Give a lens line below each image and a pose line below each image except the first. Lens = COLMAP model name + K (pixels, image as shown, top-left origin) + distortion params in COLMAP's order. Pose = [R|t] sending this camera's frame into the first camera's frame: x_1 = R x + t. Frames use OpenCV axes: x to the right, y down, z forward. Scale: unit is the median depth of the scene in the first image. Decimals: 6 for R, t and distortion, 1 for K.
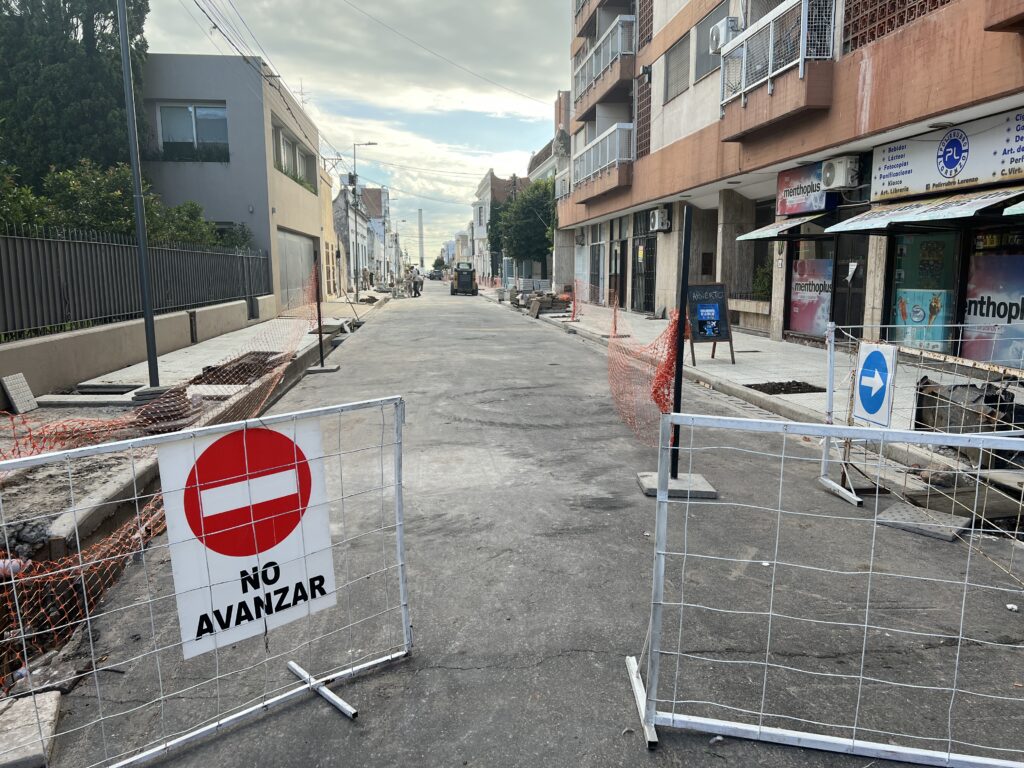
lens RADIAL K [[783.4, 0, 512.0], [0, 783.4, 384.0], [0, 0, 1]] dist [0.042675, -0.002872]
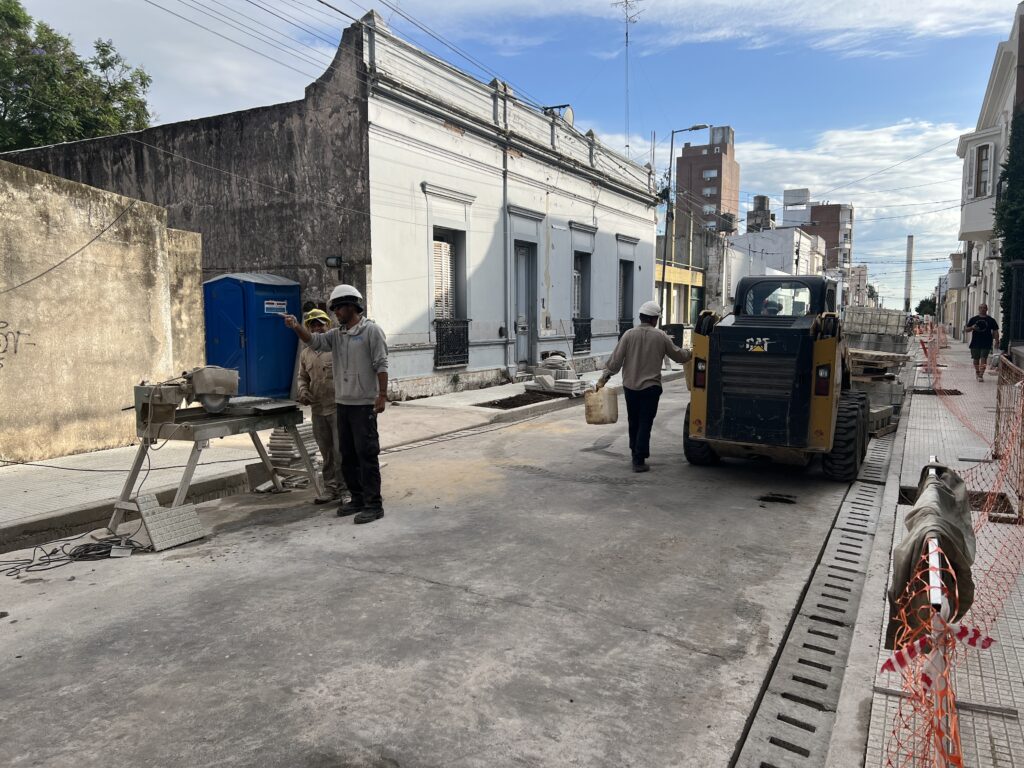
lens RADIAL K [[783.4, 0, 512.0], [0, 783.4, 384.0], [0, 0, 1]] dist [0.042675, -0.002872]
pose [[0.828316, 0.047198, -0.558270, -0.008707], [-0.079775, 0.996228, -0.034140, -0.084947], [0.554553, 0.072815, 0.828957, 0.576925]]
